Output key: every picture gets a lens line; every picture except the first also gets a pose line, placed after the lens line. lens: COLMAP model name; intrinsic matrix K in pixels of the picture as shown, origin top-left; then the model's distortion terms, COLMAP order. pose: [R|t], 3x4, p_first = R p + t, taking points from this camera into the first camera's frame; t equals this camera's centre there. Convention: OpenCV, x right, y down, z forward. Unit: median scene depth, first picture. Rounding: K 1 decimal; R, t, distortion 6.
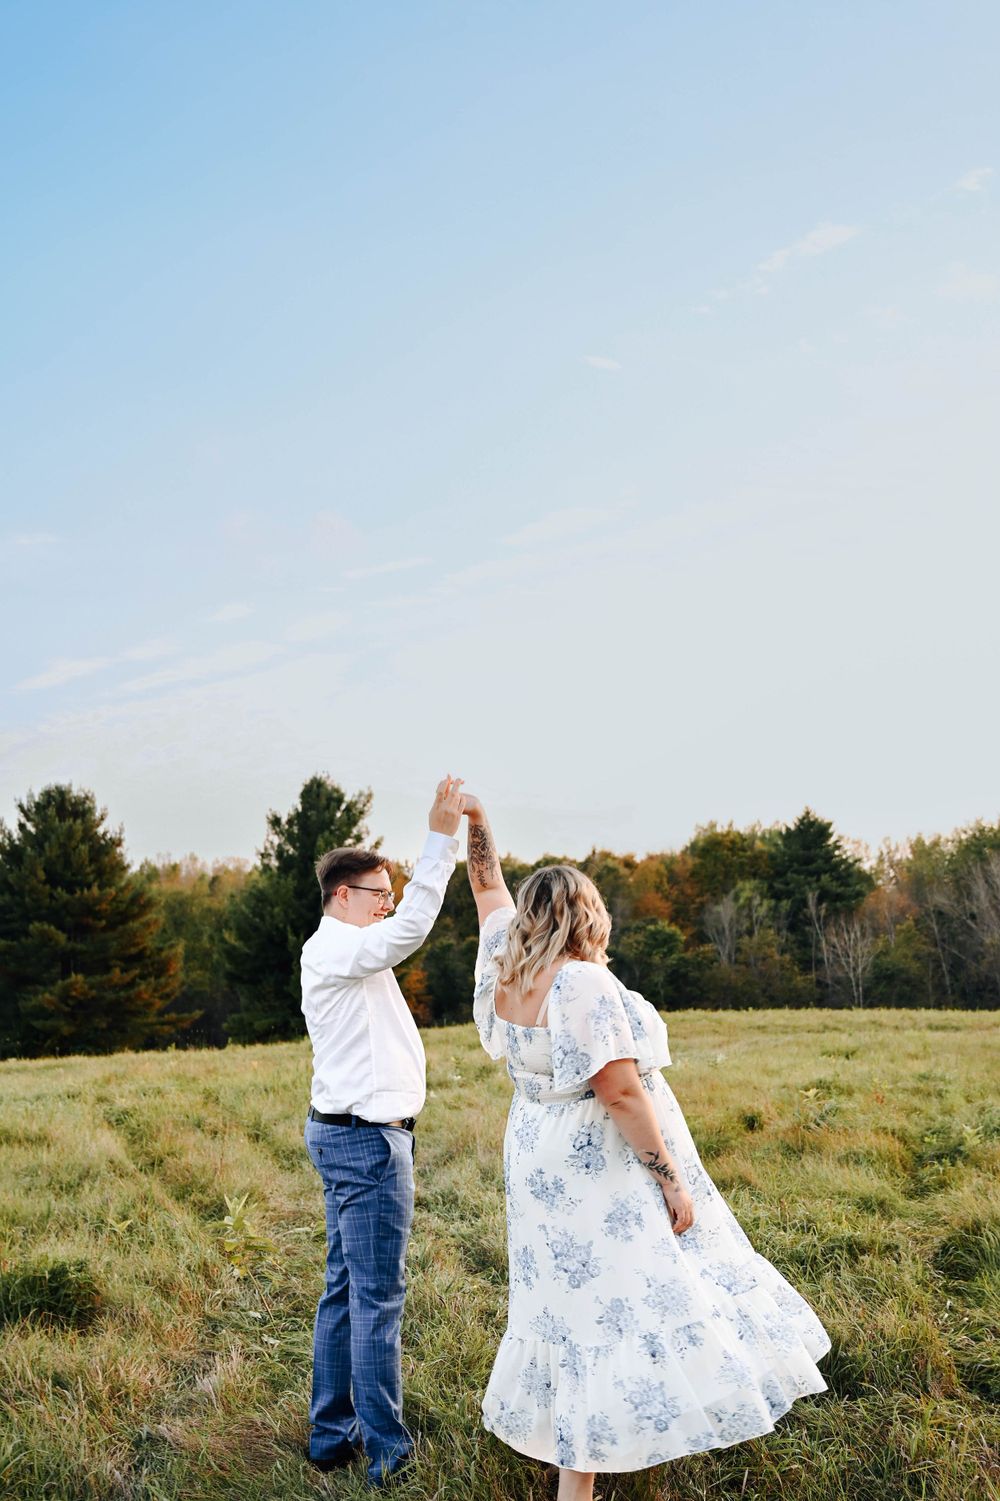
lens RADIAL K [[1601.6, 0, 502.4], [0, 1601.6, 723.6], [0, 0, 1]] dist [-0.018248, 0.000000]
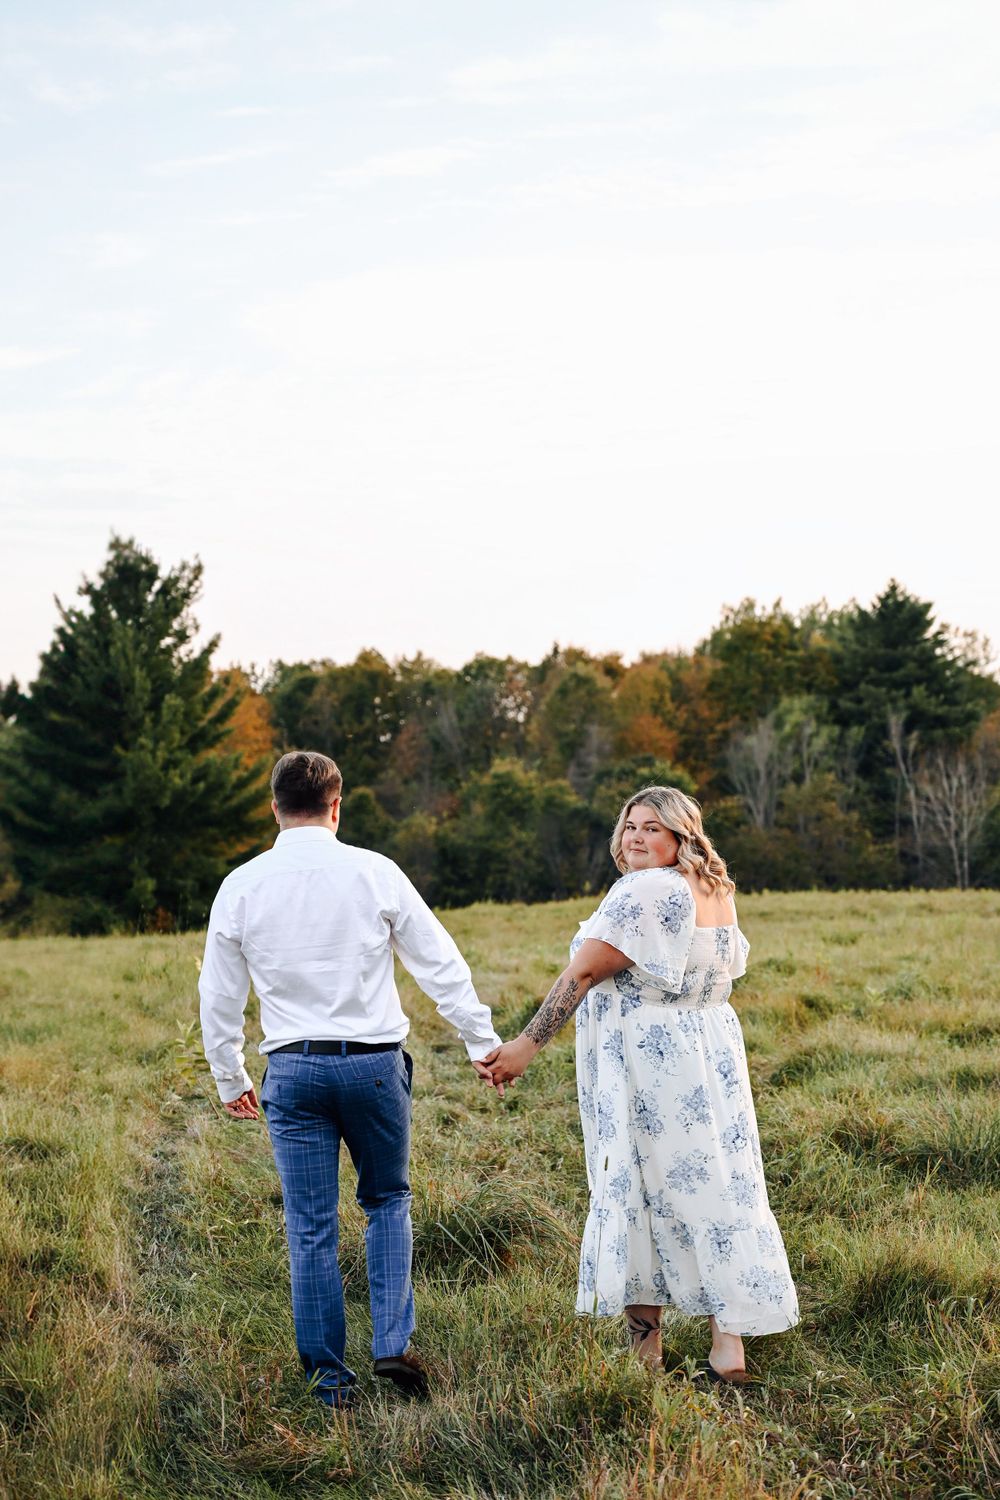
lens RADIAL K [[2916.6, 0, 510.0], [0, 2916.6, 747.0], [0, 0, 1]] dist [-0.176576, 0.000000]
pose [[0.999393, -0.007459, 0.034024, 0.000463], [0.003177, 0.992250, 0.124218, -0.027009], [-0.034686, -0.124035, 0.991671, -0.149070]]
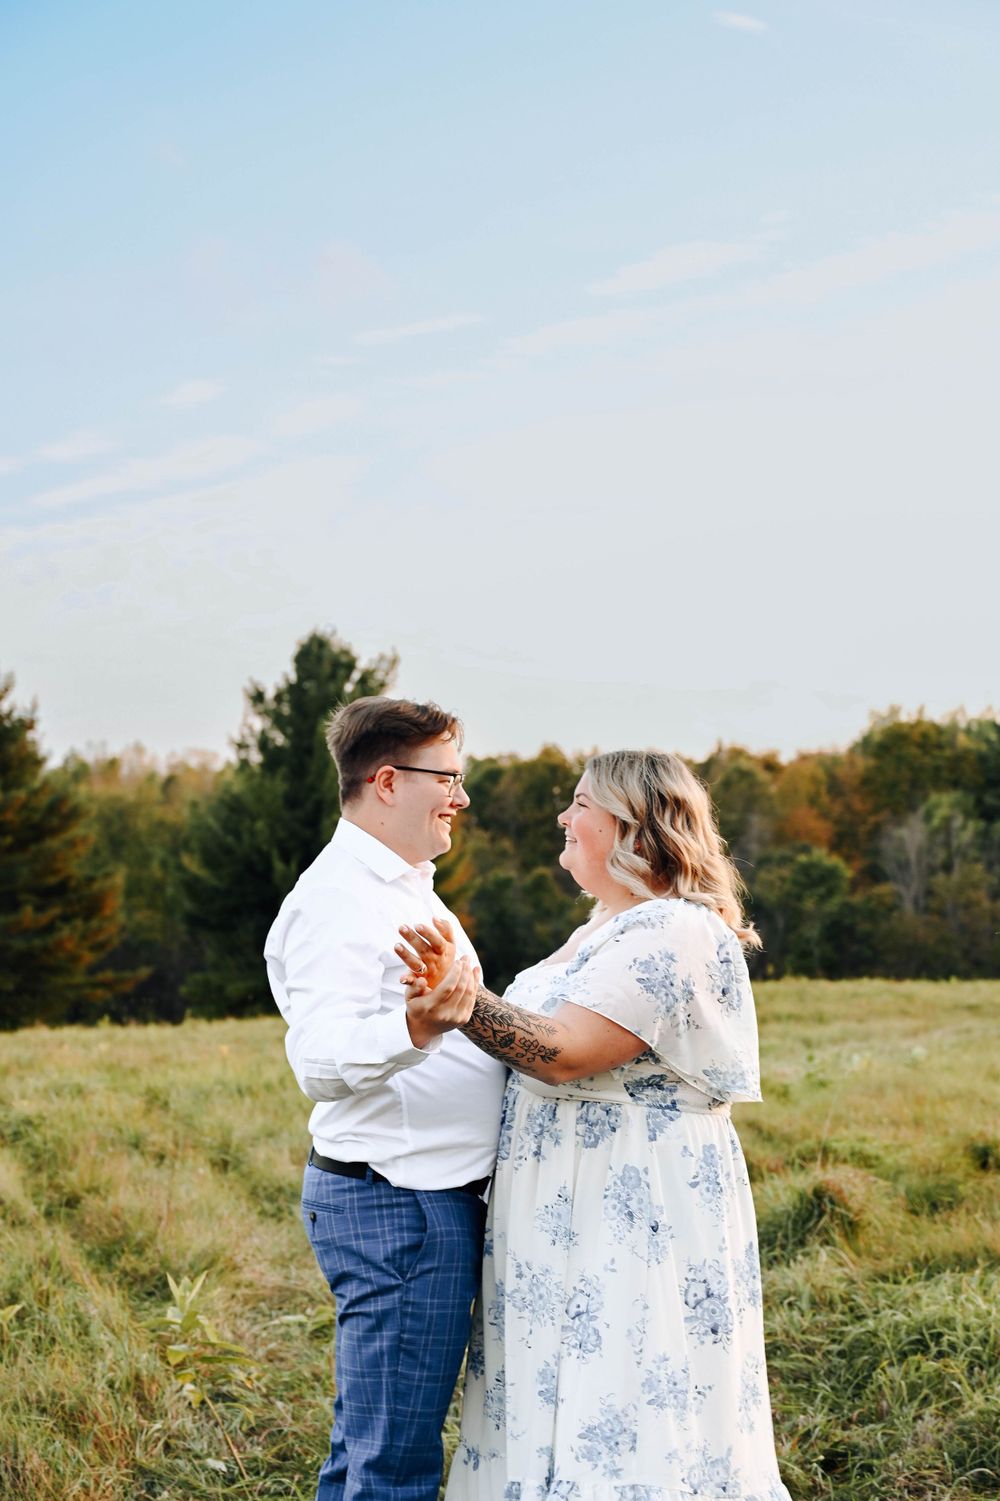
lens RADIAL K [[2304.4, 0, 503.9], [0, 2304.4, 725.1], [0, 0, 1]] dist [0.001610, 0.000000]
pose [[0.999337, 0.012933, -0.034036, -0.002038], [-0.010513, 0.997466, 0.070367, 0.002451], [0.034860, -0.069962, 0.996940, 0.016072]]
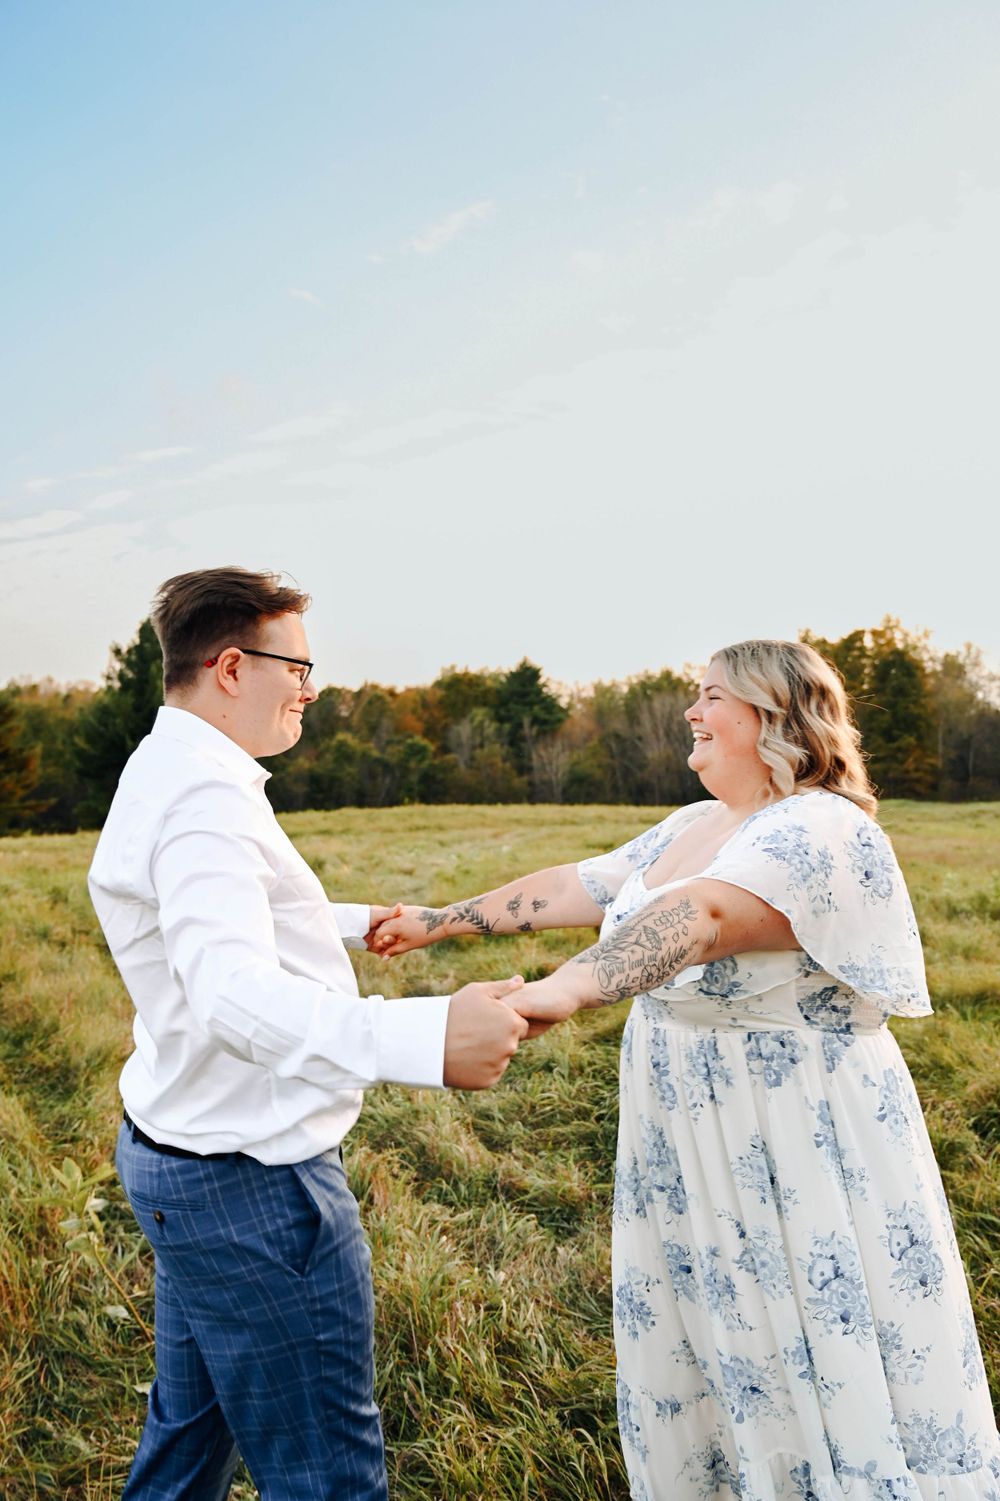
lens RADIAL K [[1124.9, 0, 501.9], [0, 1124.9, 742.0], [0, 0, 1]] dist [-0.001266, -0.001368]
pose [[0.981428, 0.021480, 0.190625, -0.011148], [-0.045544, 0.991389, 0.122771, 0.008769], [-0.186347, -0.129173, 0.973956, 0.065728]]
